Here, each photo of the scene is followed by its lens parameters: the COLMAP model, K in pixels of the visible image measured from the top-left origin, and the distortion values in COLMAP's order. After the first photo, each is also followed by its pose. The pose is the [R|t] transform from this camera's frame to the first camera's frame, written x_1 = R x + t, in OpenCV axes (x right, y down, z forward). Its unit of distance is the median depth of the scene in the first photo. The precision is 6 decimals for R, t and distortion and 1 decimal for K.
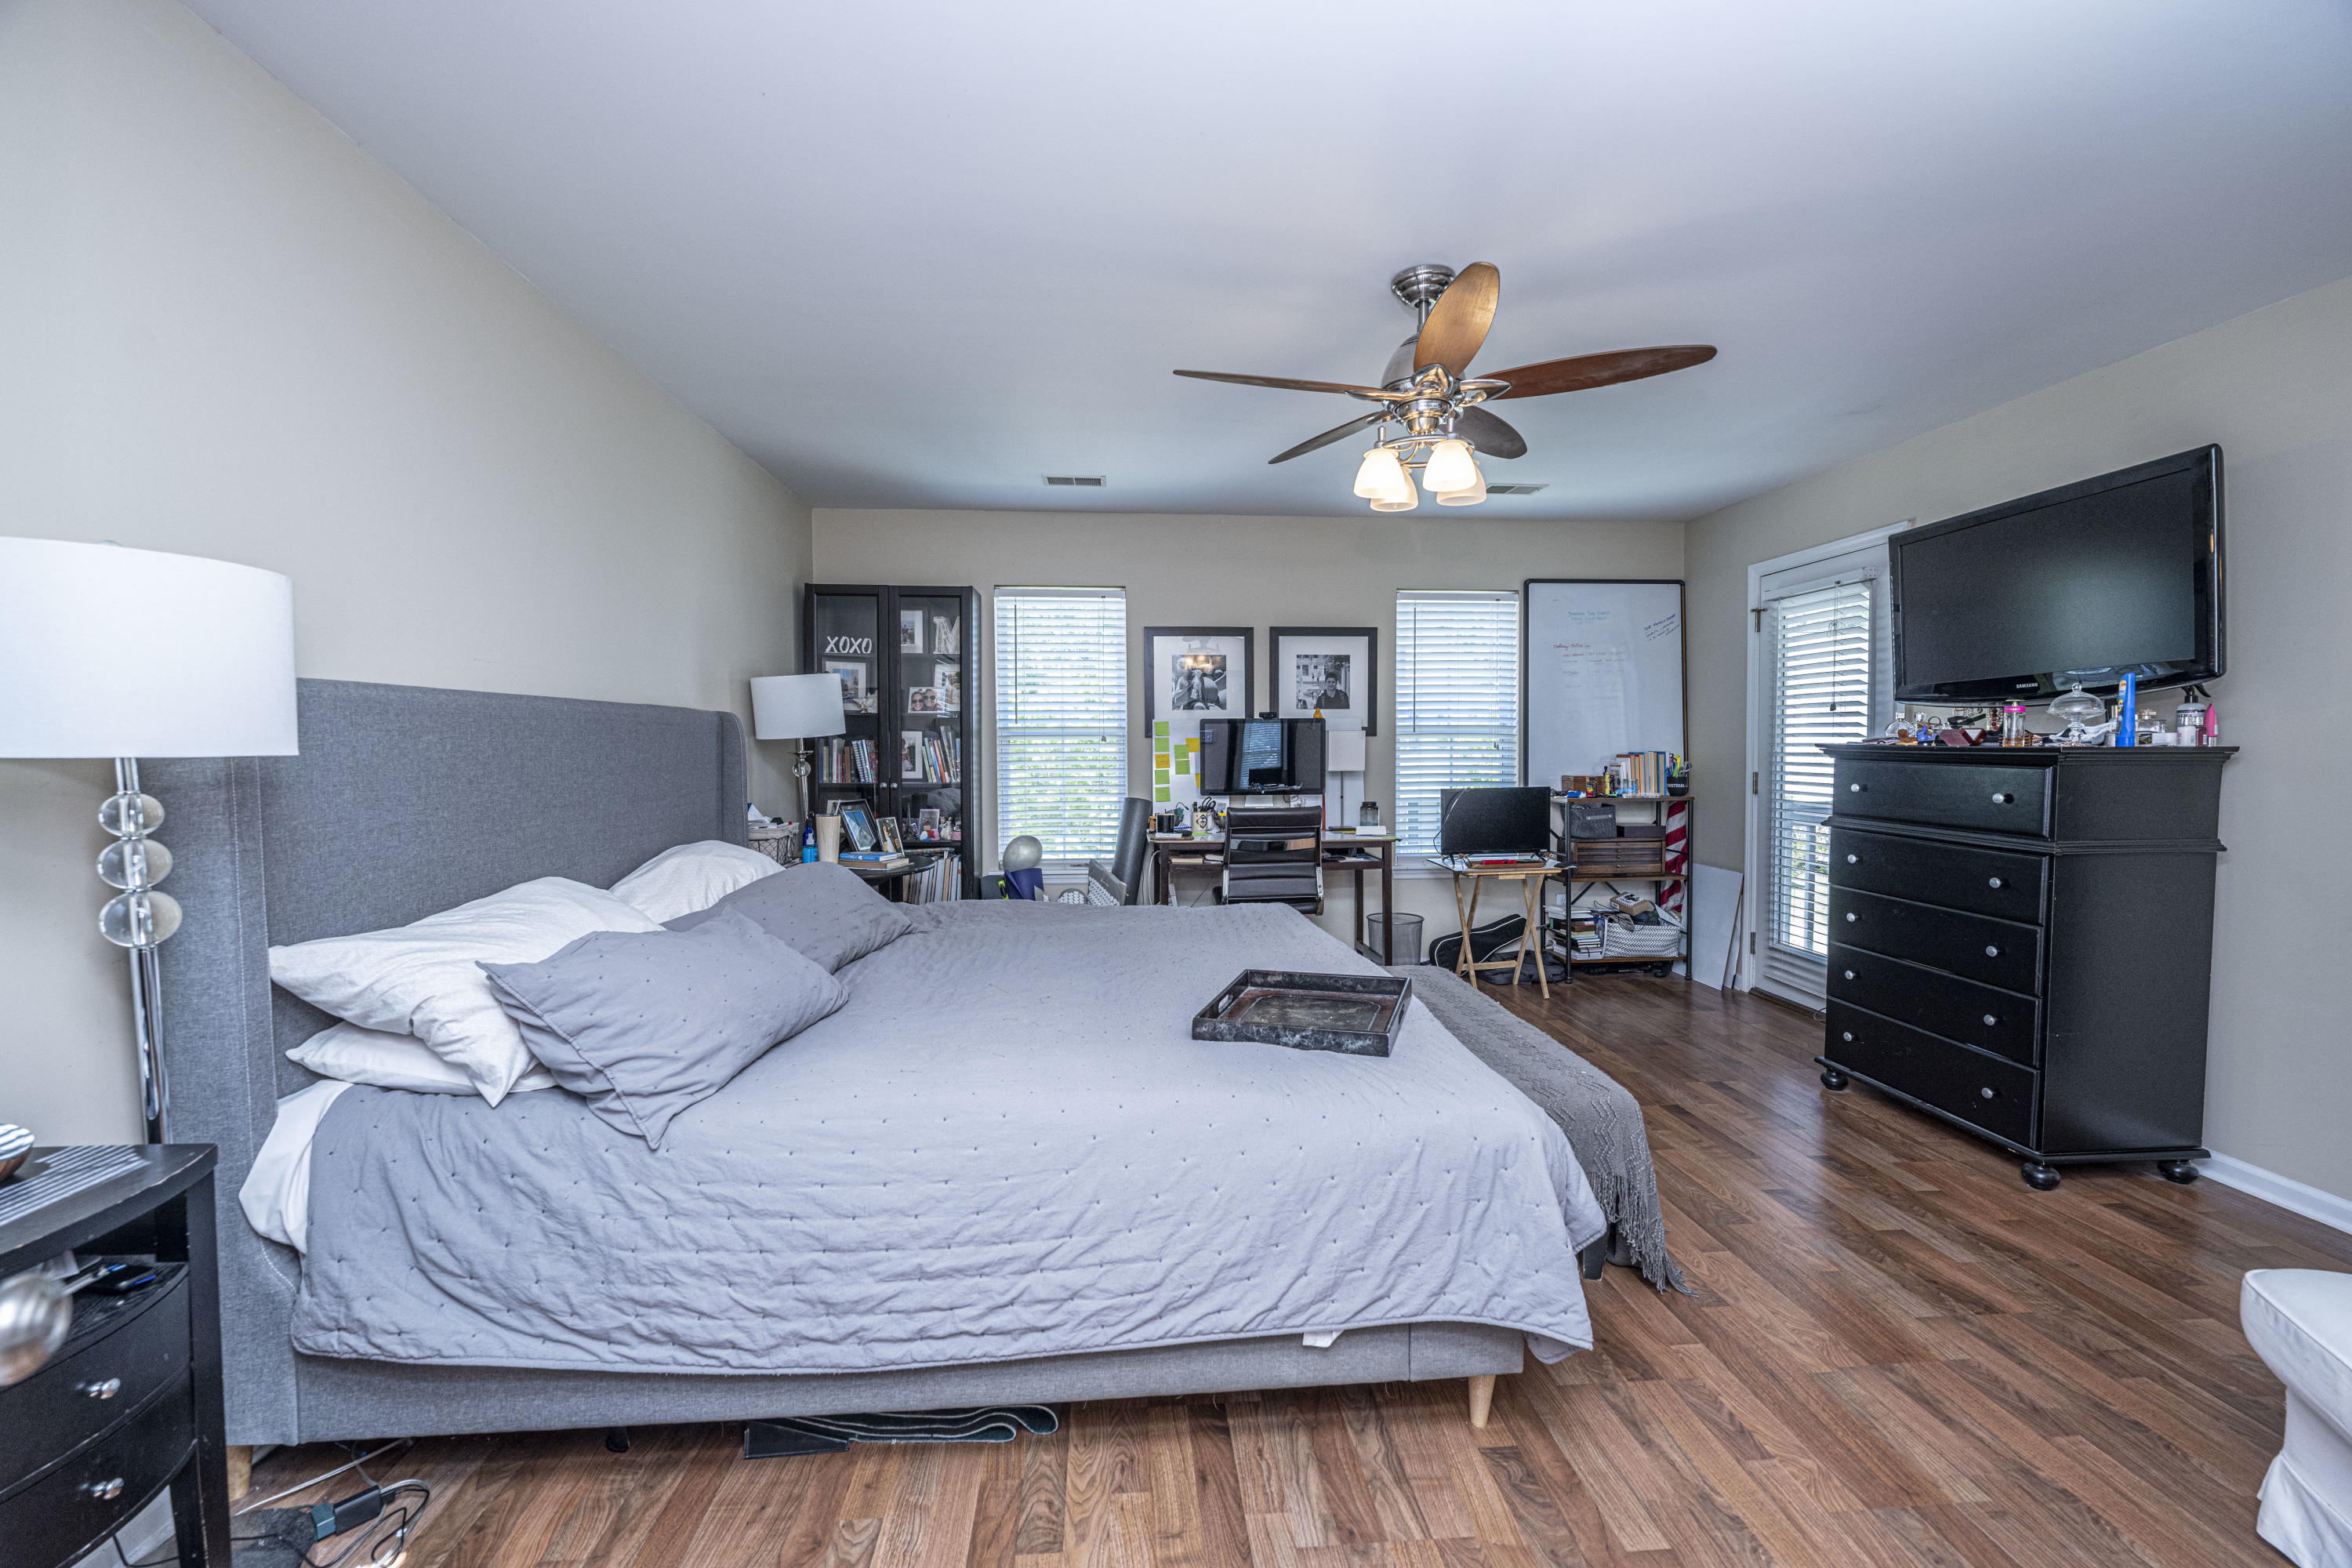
lens RADIAL K [[936.7, 0, 1170.1], [0, 936.7, 778.1], [0, 0, 1]] dist [-0.000477, 0.000034]
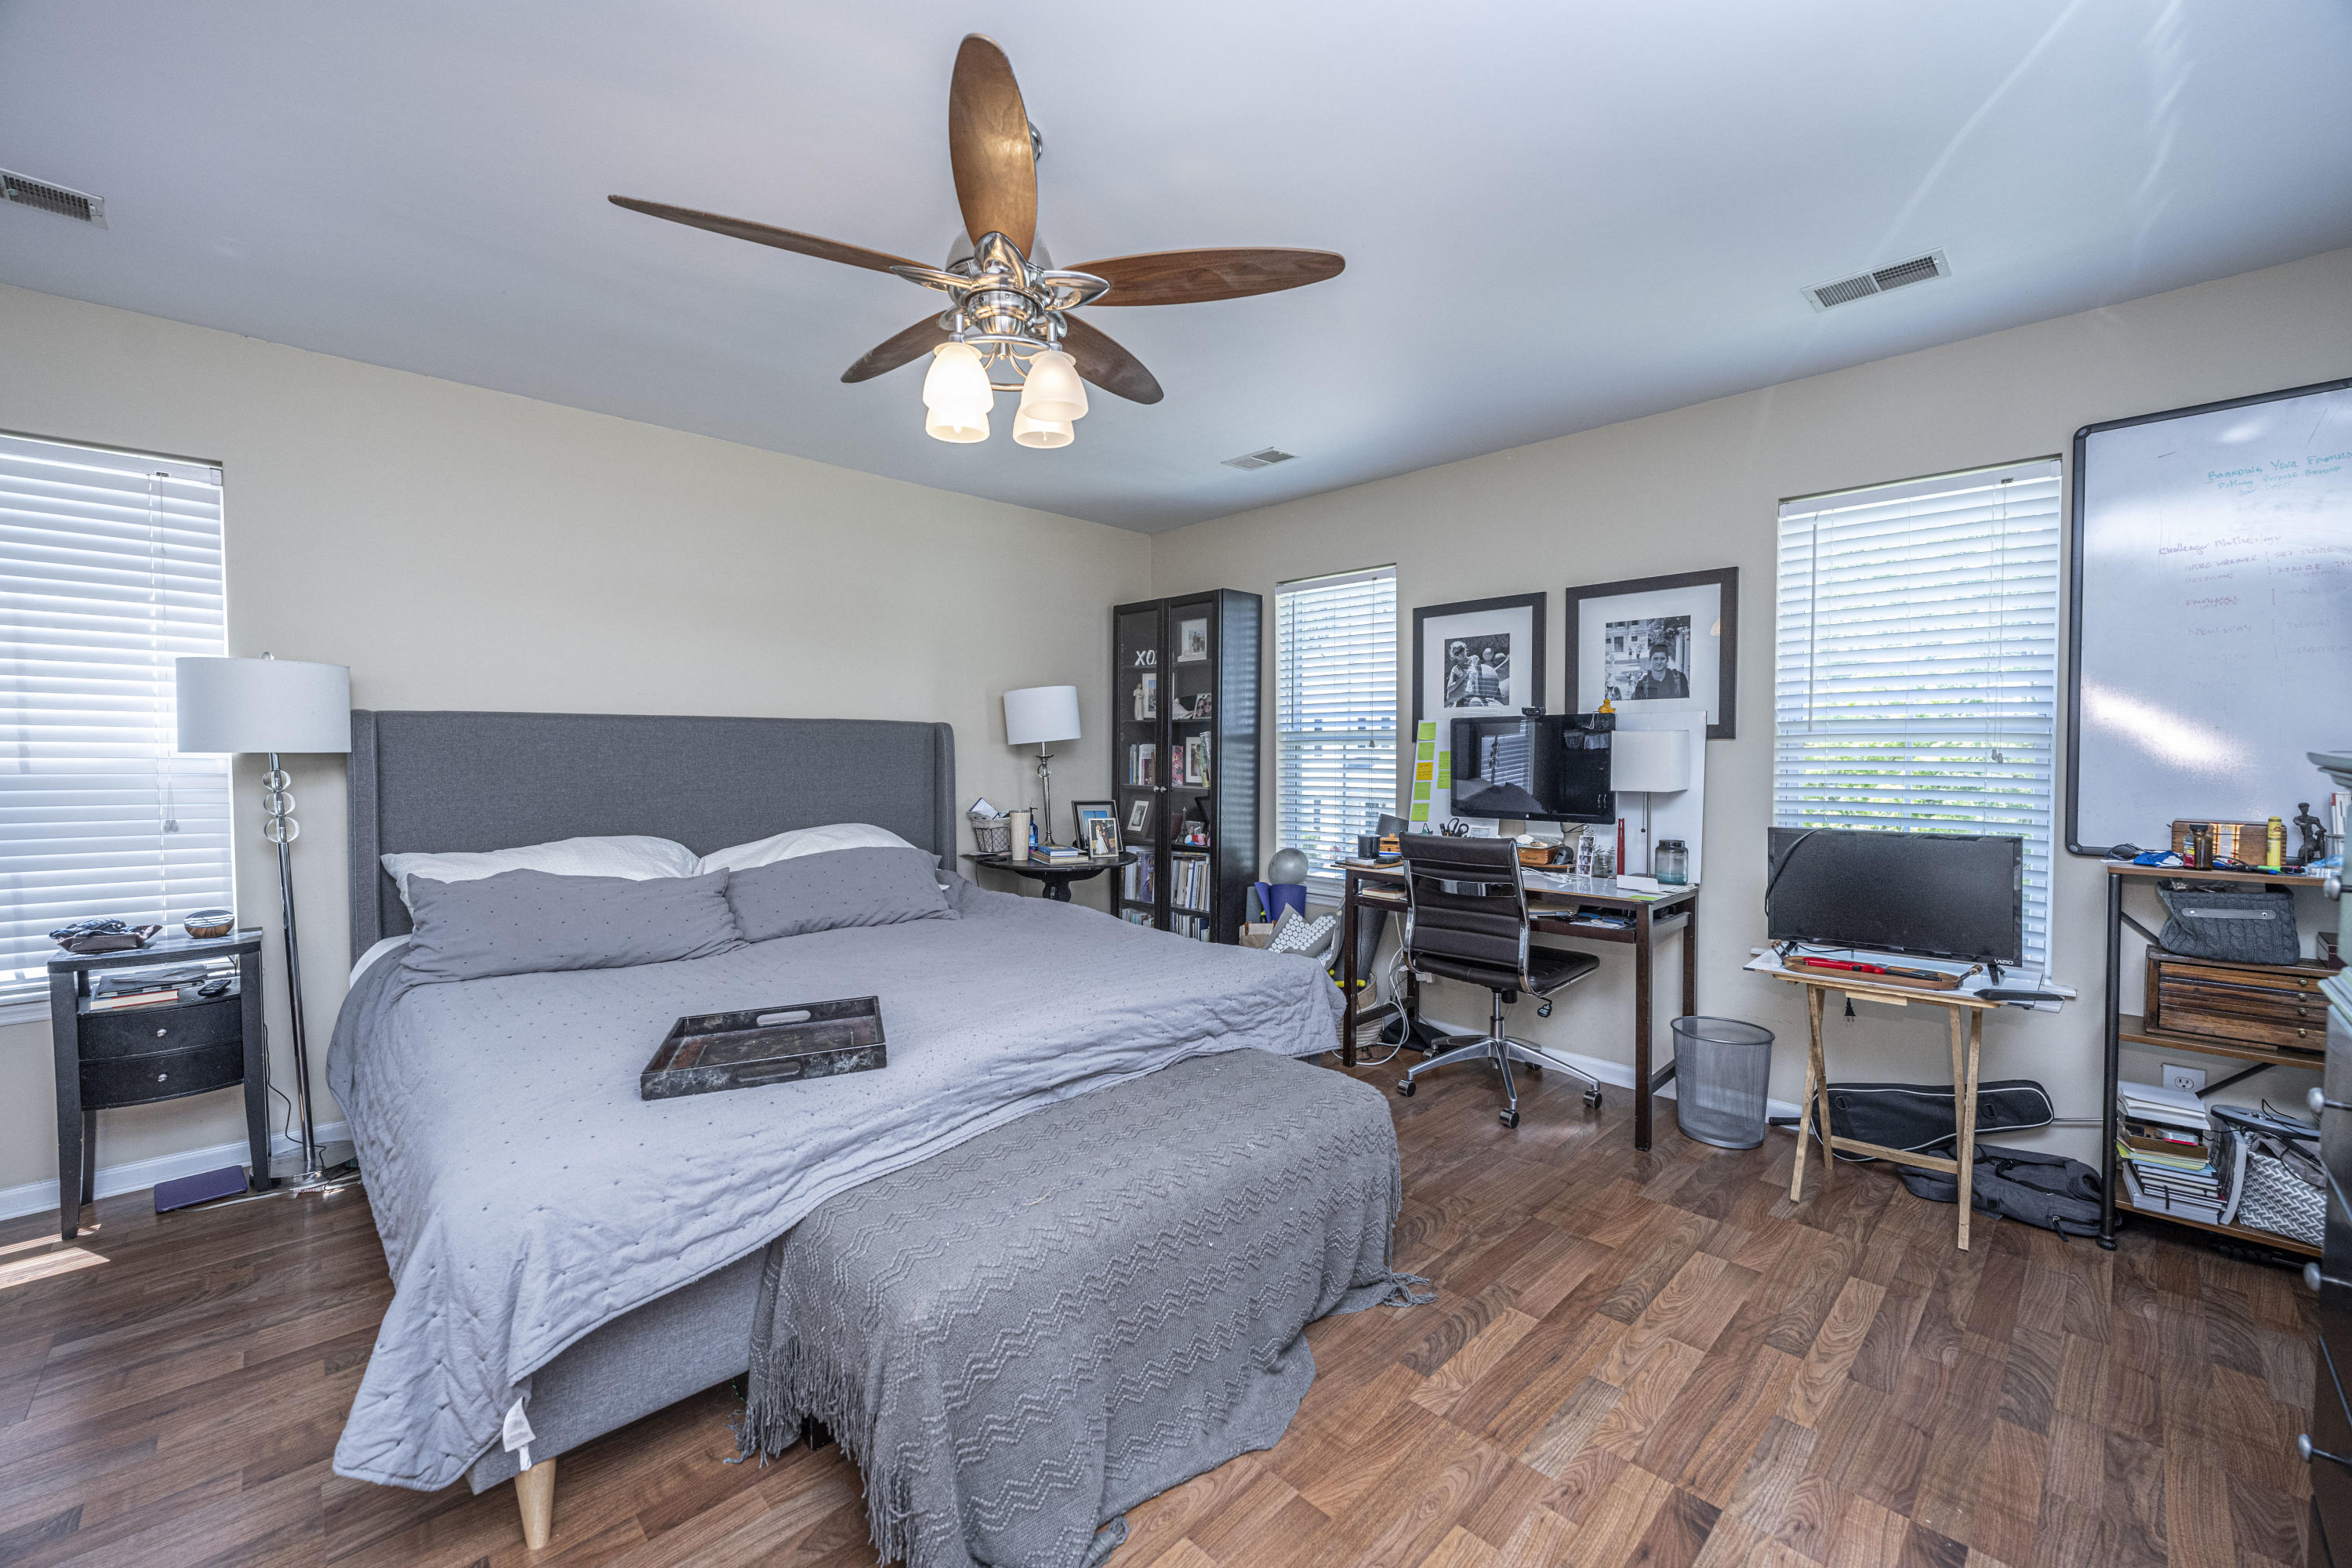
lens RADIAL K [[936.7, 0, 1170.1], [0, 936.7, 778.1], [0, 0, 1]] dist [-0.000477, 0.000034]
pose [[0.645320, 0.026421, -0.763455, 0.465662], [-0.031562, 0.999471, 0.007910, -0.011586], [0.763260, 0.018991, 0.645812, 0.306934]]
